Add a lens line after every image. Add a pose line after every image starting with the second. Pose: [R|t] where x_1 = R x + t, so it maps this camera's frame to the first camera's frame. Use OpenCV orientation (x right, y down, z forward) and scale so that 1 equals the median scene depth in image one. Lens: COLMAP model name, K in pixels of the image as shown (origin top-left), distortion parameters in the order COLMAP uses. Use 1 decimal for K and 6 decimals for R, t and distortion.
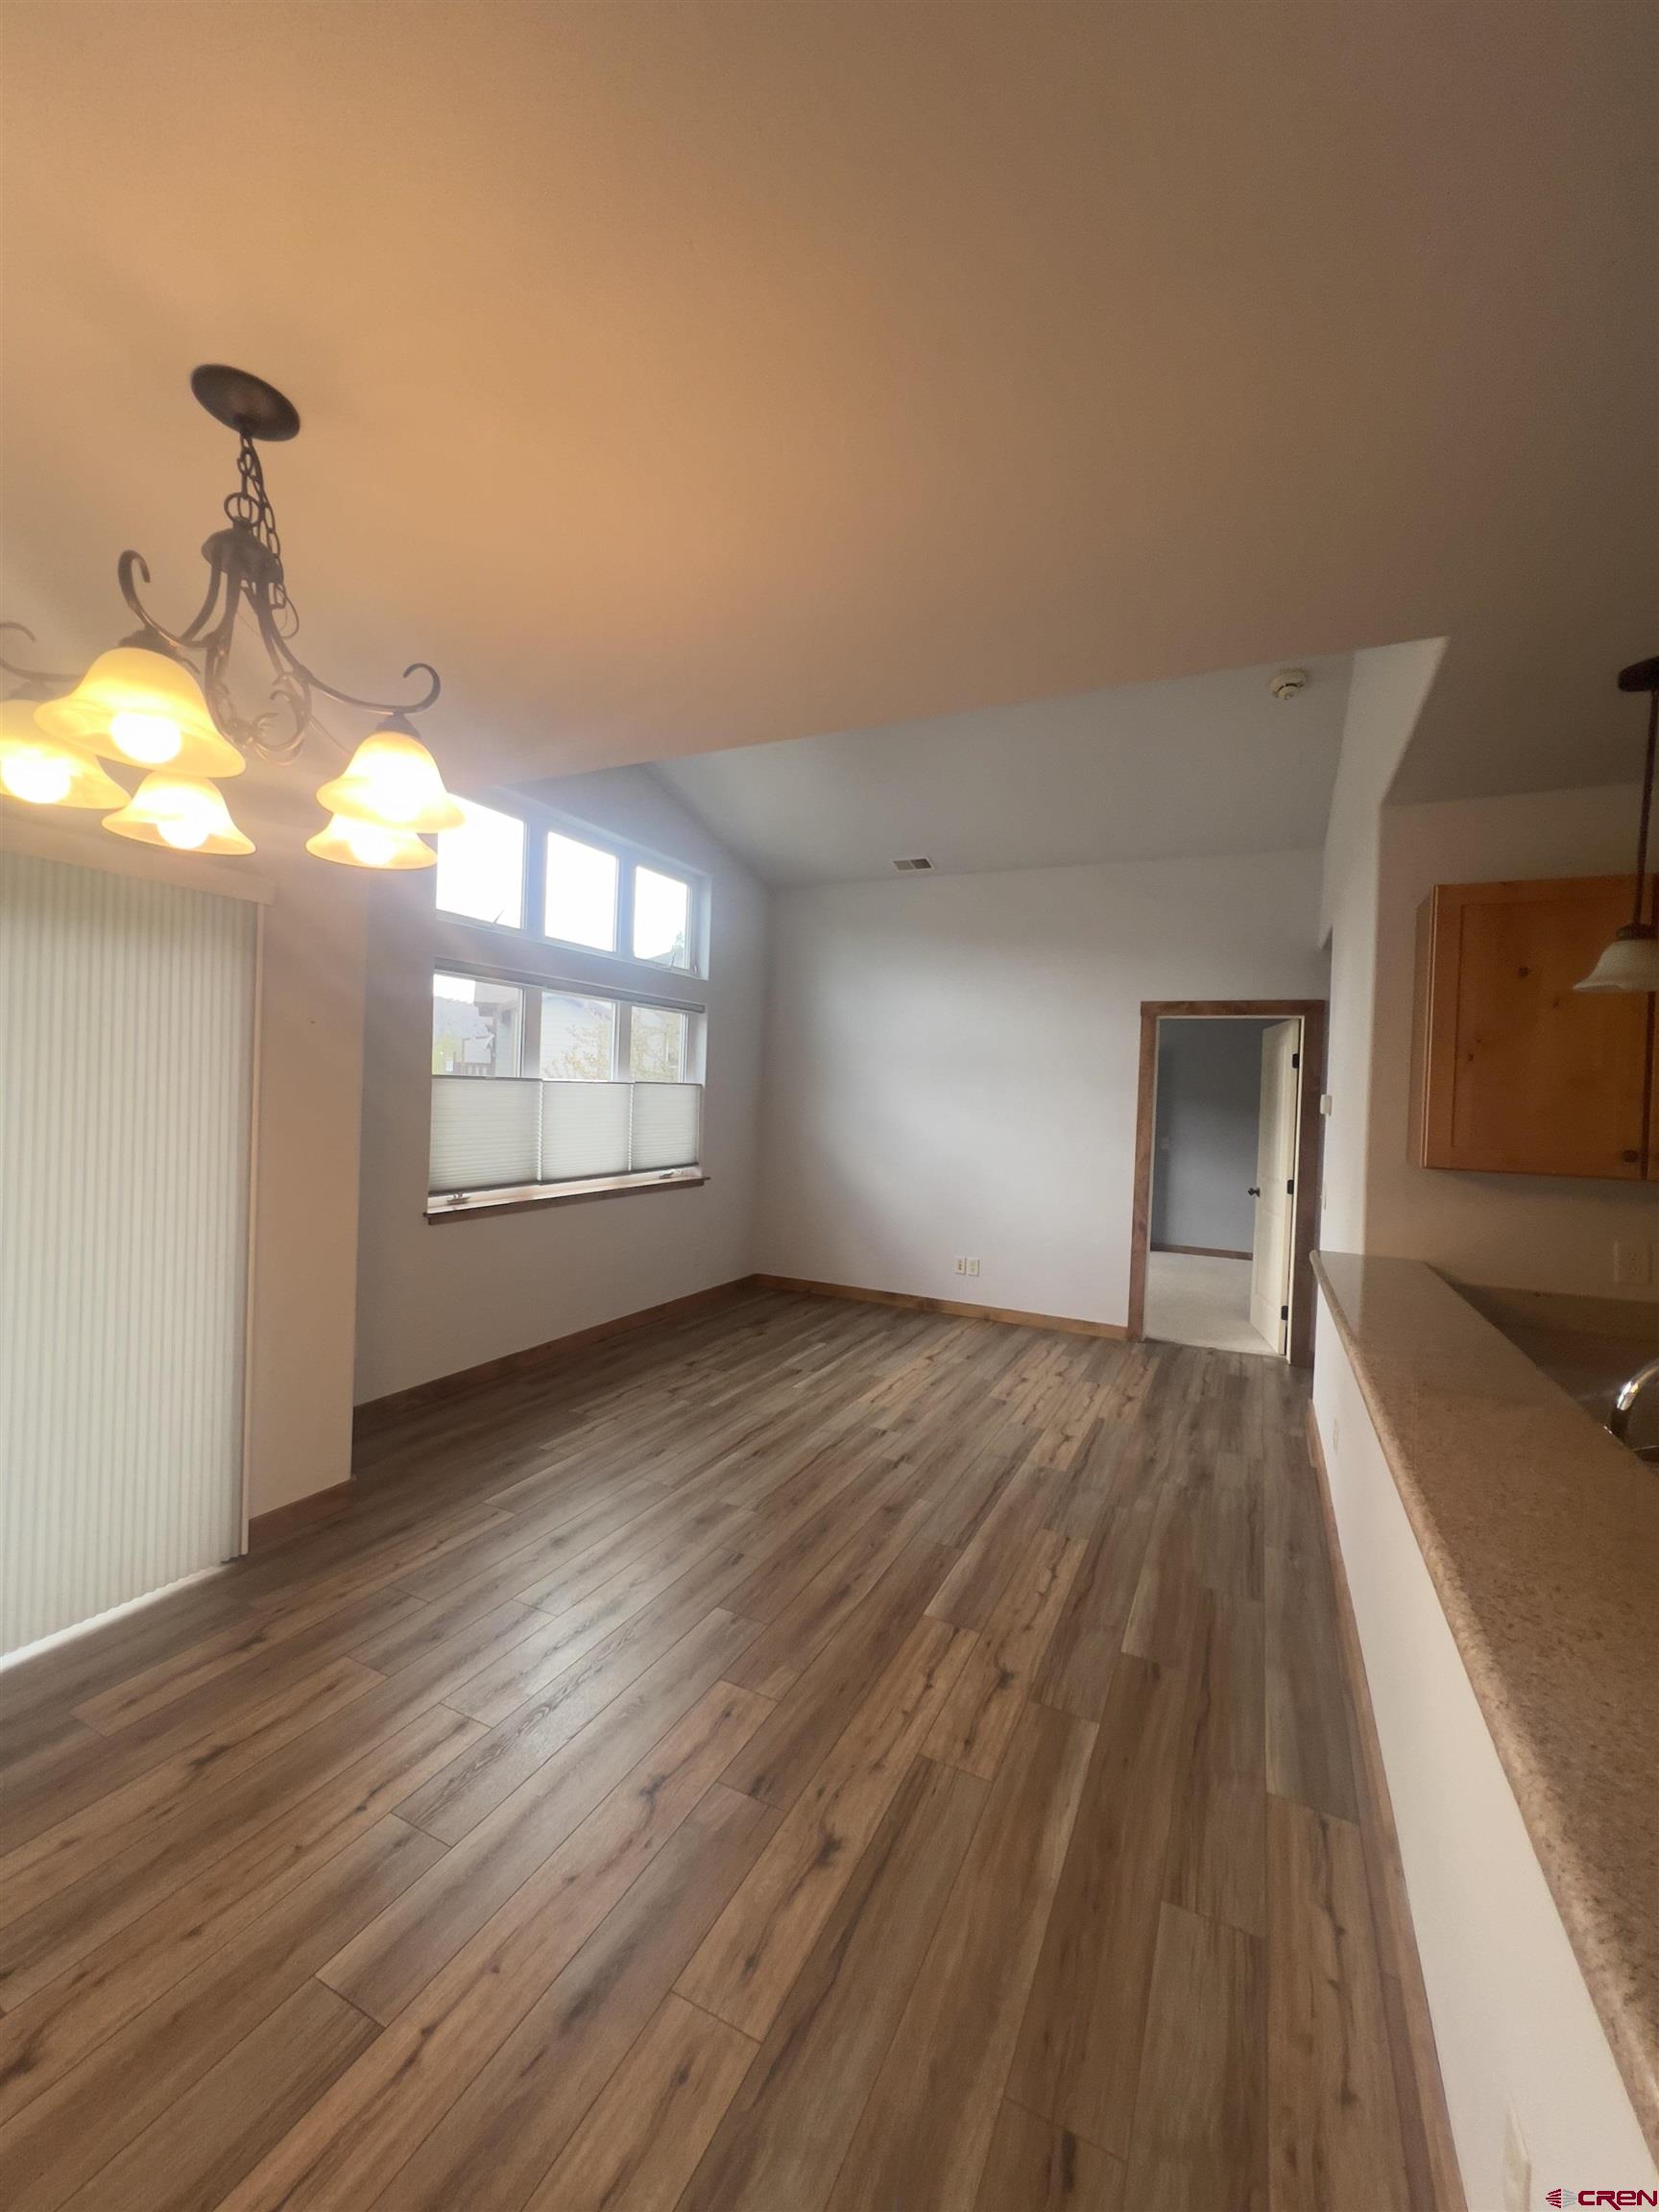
lens RADIAL K [[878.3, 0, 826.4], [0, 878.3, 1101.4], [0, 0, 1]] dist [-0.000817, 0.001213]
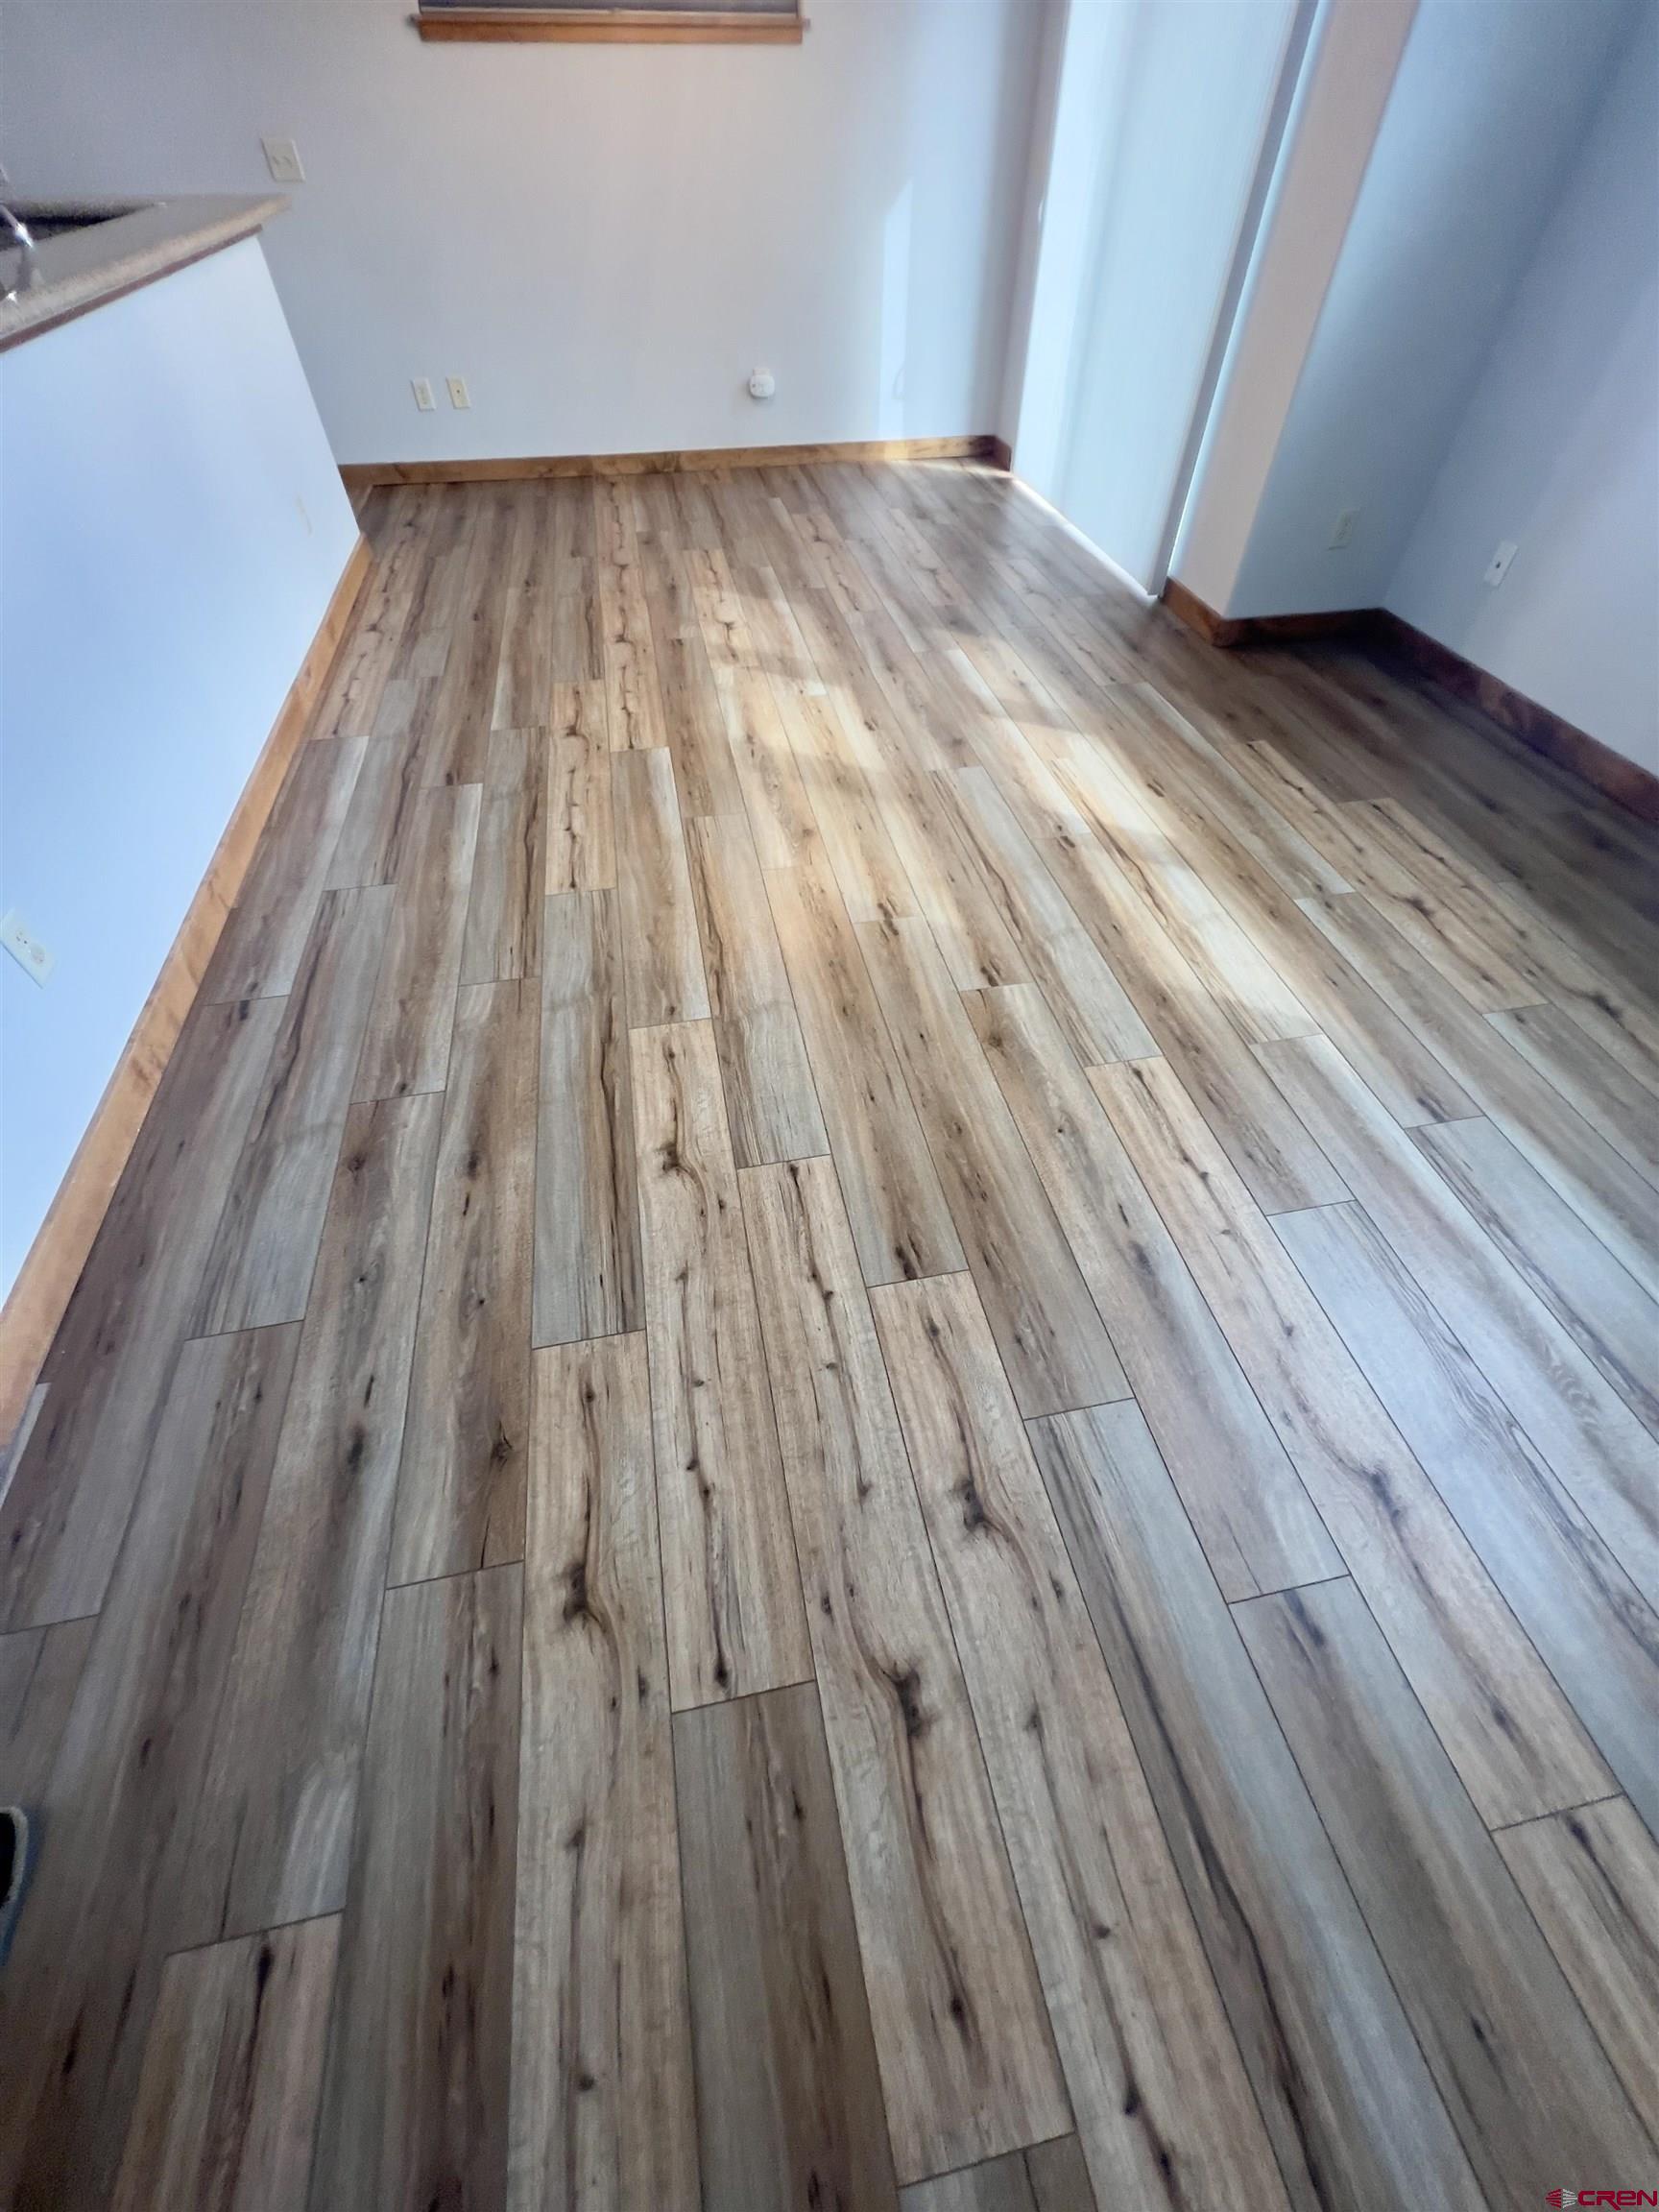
lens RADIAL K [[878.3, 0, 816.6], [0, 878.3, 1134.4], [0, 0, 1]] dist [-0.000817, 0.001213]
pose [[-0.801880, 0.427641, -0.417267, 0.423702], [-0.040563, 0.657797, 0.752103, 0.071337], [0.596106, 0.620022, -0.510128, 1.360434]]
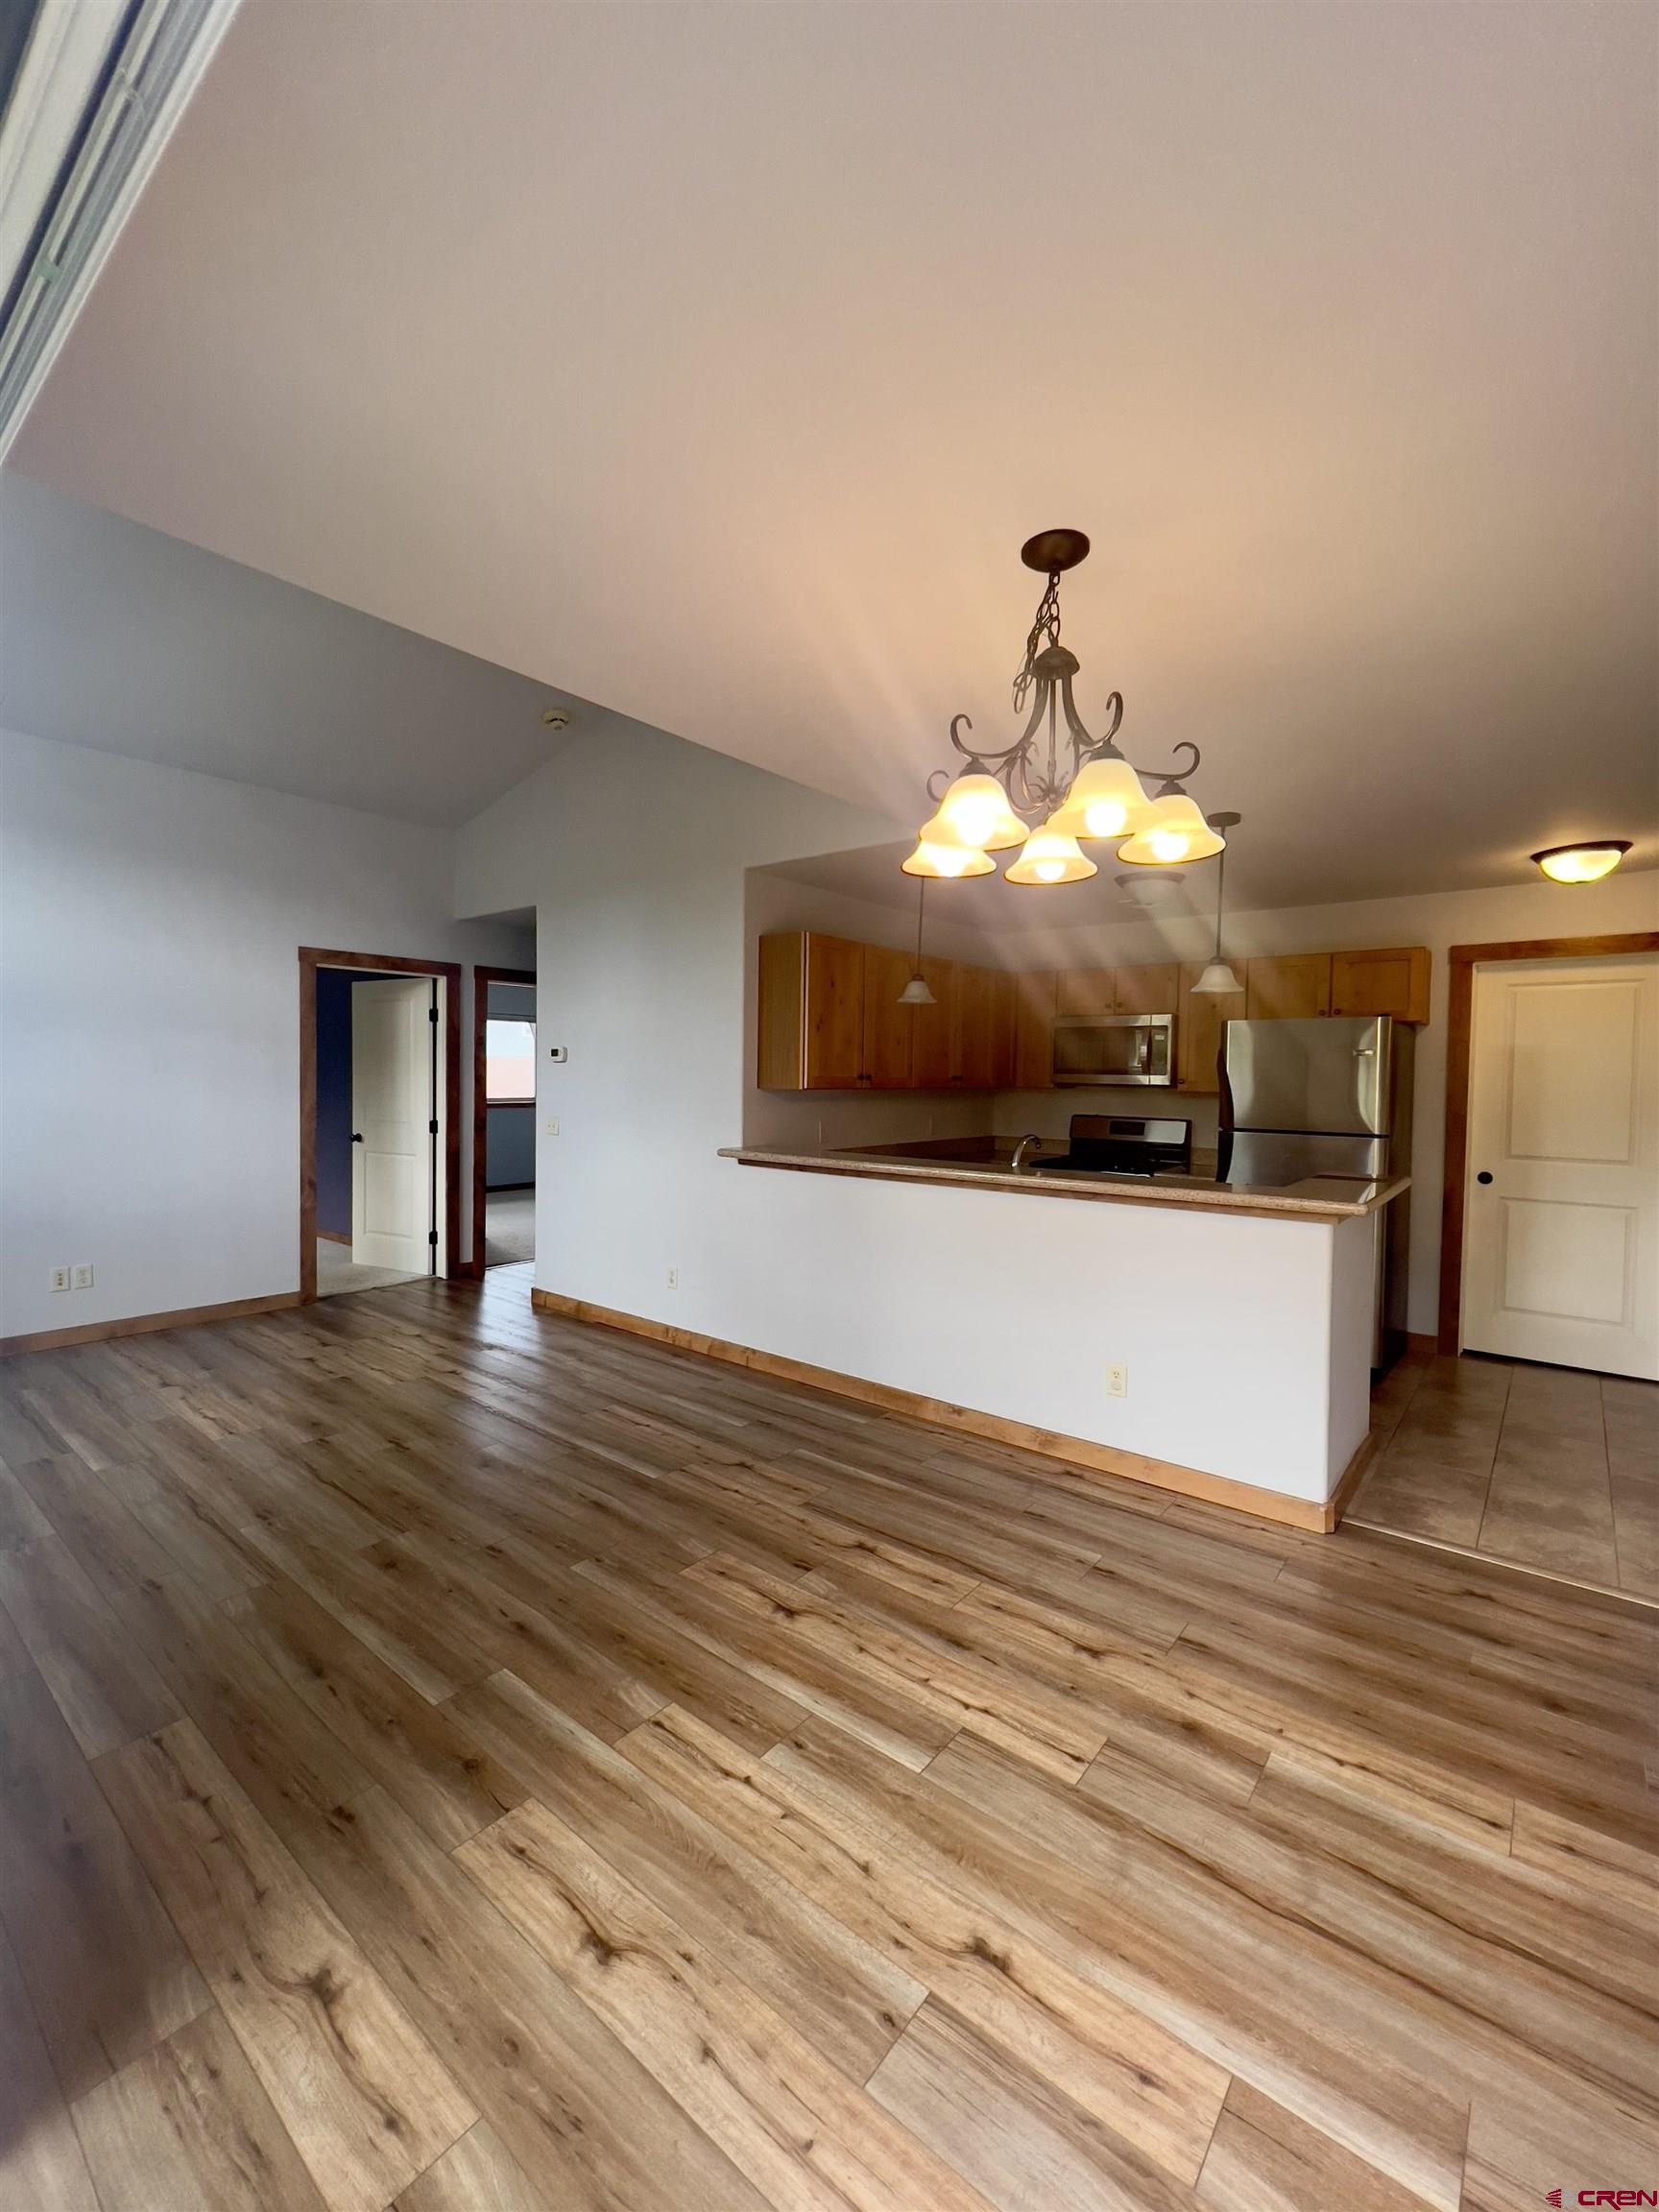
lens RADIAL K [[903.6, 0, 846.5], [0, 903.6, 1105.3], [0, 0, 1]] dist [0.003239, -0.000039]
pose [[0.216722, -0.065919, 0.974005, -0.722358], [0.002563, 0.997753, 0.066956, -0.009432], [-0.976230, -0.012014, 0.216404, 0.339782]]
